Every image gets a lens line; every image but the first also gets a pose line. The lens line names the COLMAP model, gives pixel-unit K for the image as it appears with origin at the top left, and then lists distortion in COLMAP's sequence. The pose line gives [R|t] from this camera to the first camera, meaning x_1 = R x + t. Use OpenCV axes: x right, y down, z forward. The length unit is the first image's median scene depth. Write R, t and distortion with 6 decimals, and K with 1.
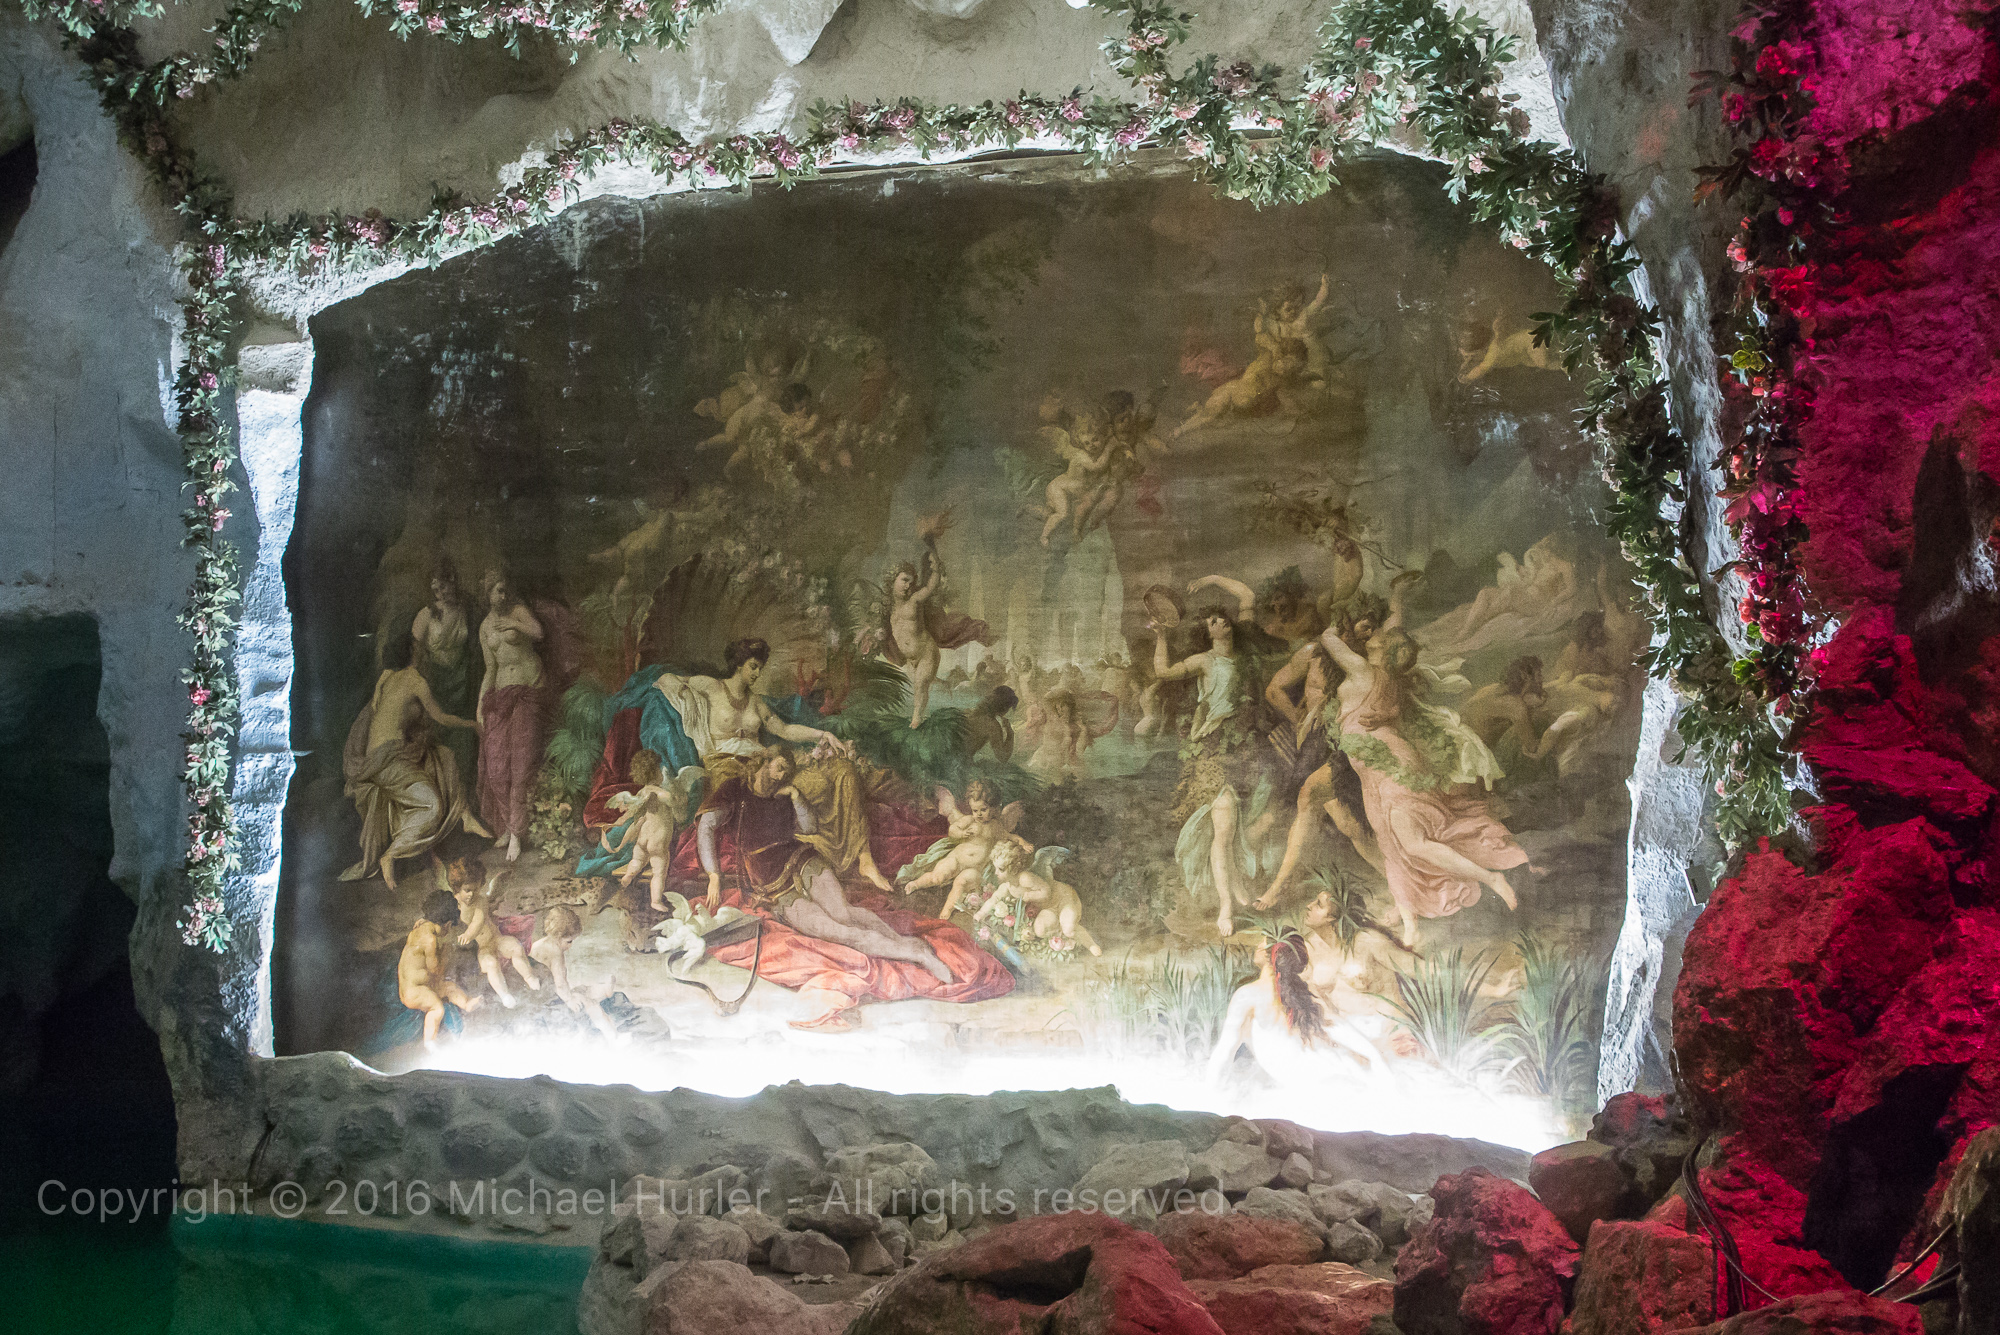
lens RADIAL K [[2329.5, 0, 1002.9], [0, 2329.5, 659.4], [0, 0, 1]] dist [0.049135, 0.000000]
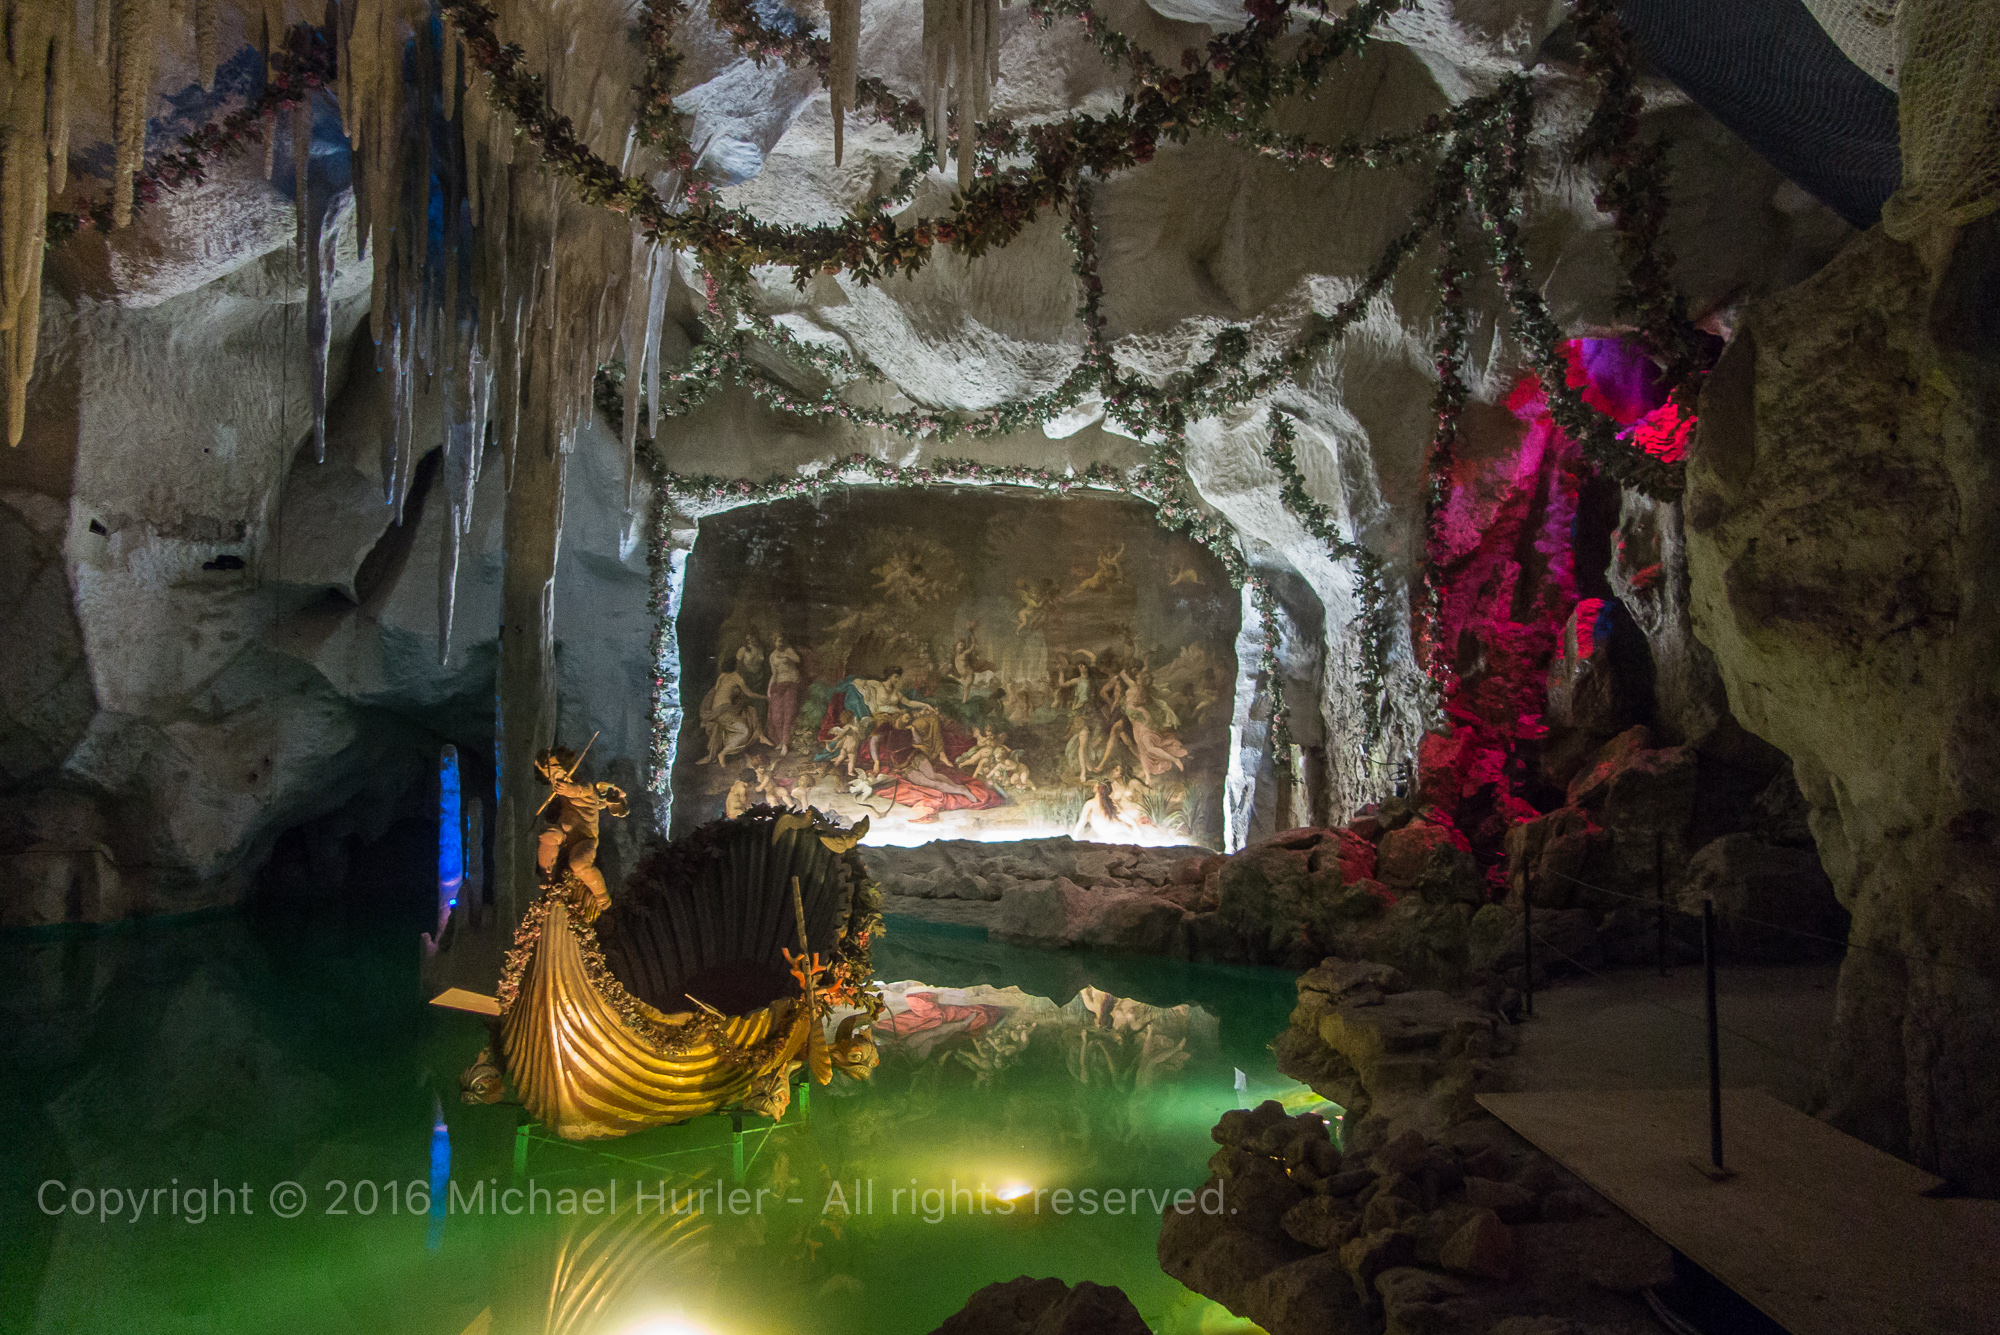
lens RADIAL K [[1373.8, 0, 1010.6], [0, 1373.8, 656.5], [0, 0, 1]] dist [-0.004160, 0.002391]
pose [[0.885084, 0.040973, 0.463625, -0.706013], [-0.031152, 0.999099, -0.028825, 0.020363], [-0.464388, 0.011069, 0.885562, -0.367790]]
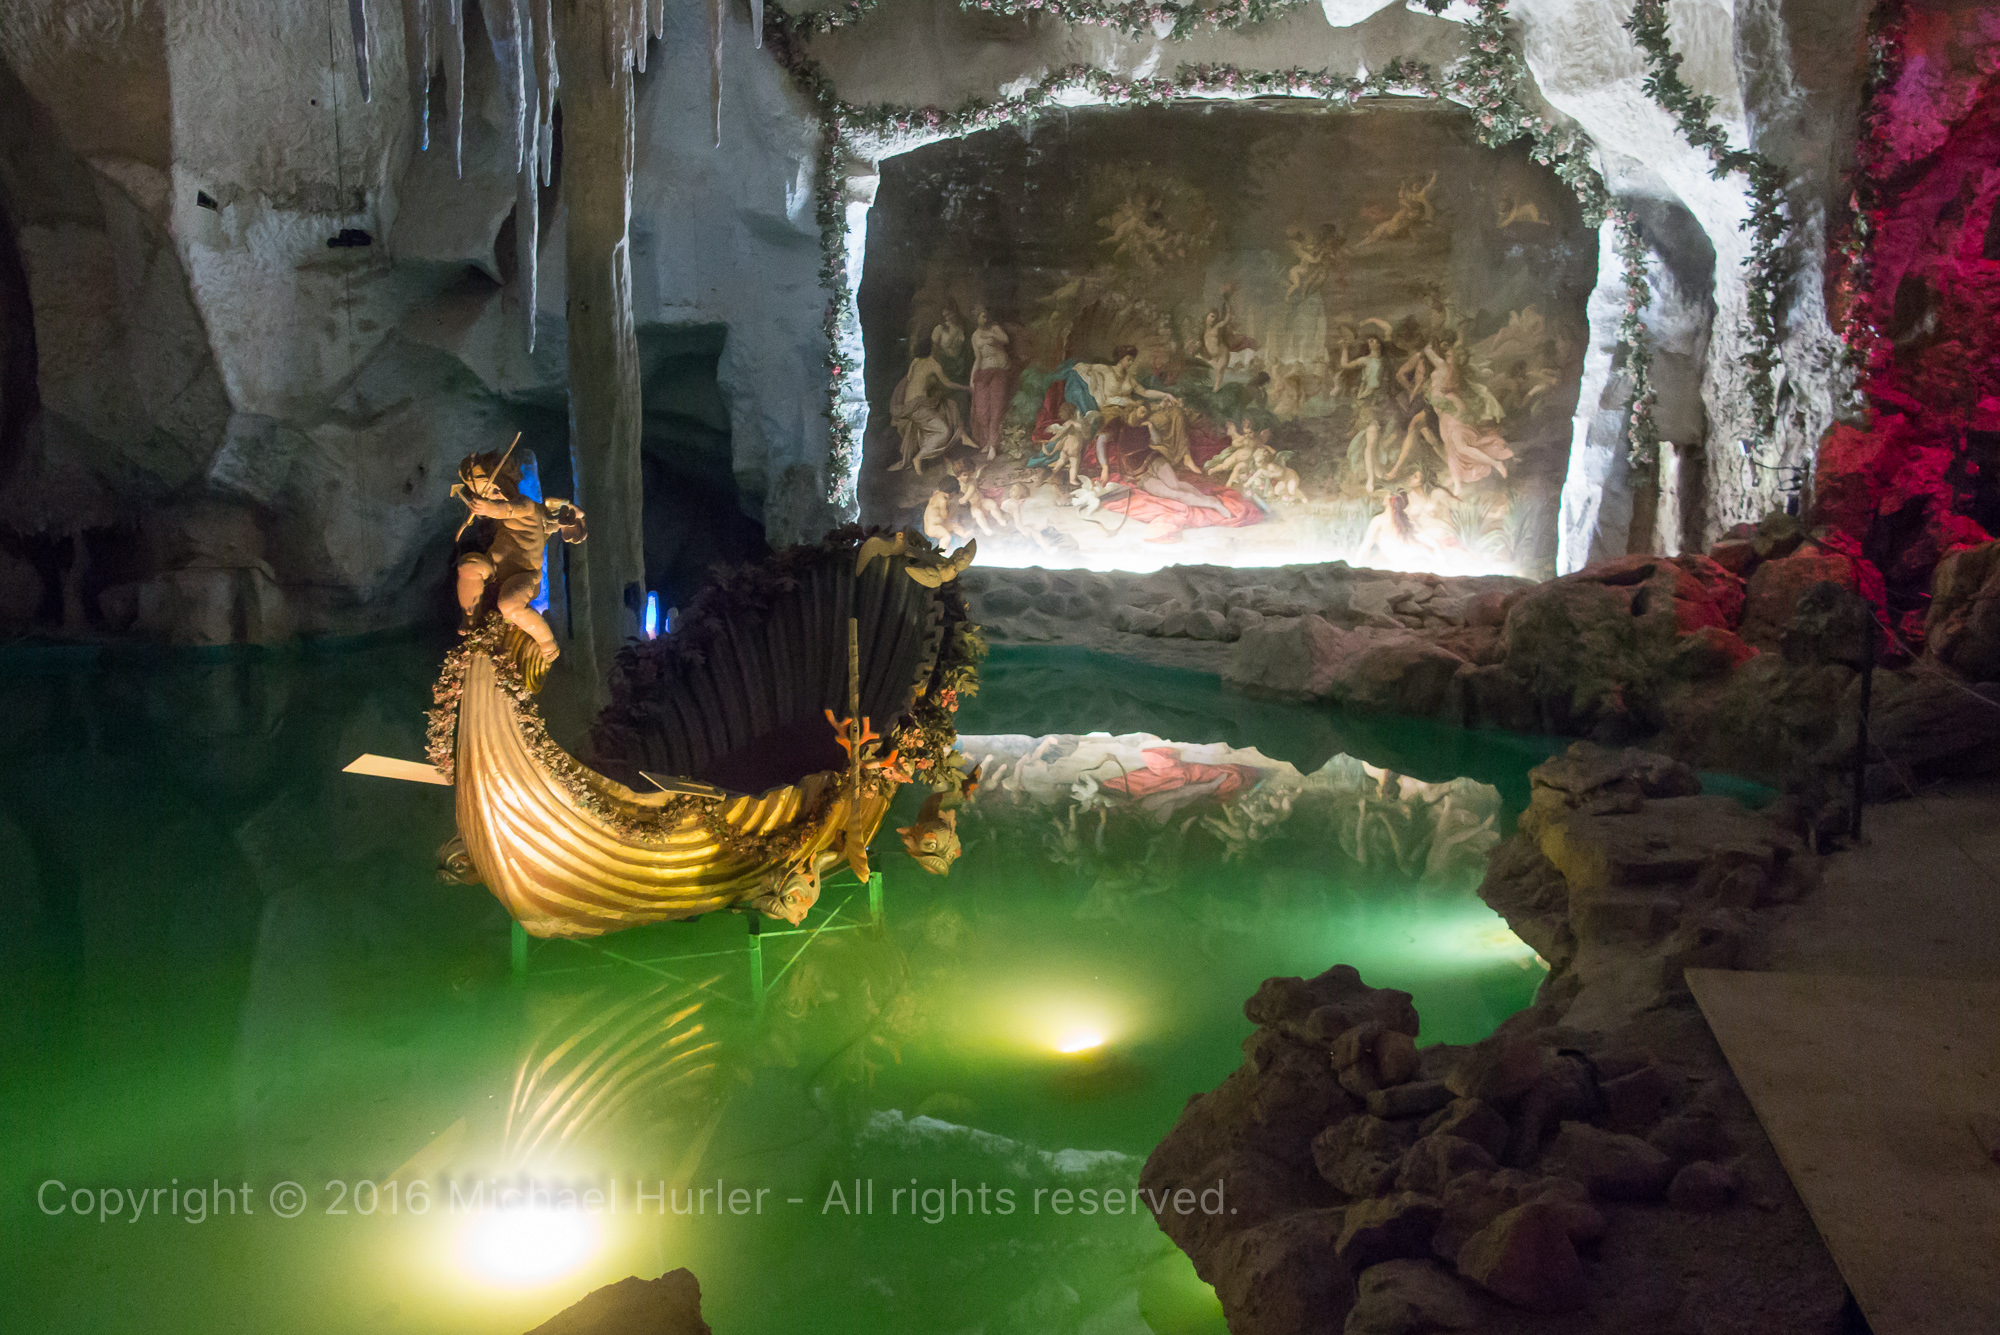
lens RADIAL K [[1610.0, 0, 998.9], [0, 1610.0, 669.9], [0, 0, 1]] dist [0.013596, -0.005024]
pose [[0.966949, -0.030044, 0.253192, -0.588308], [-0.016160, 0.983816, 0.178453, 0.020706], [-0.254456, -0.176647, 0.950815, -0.324404]]
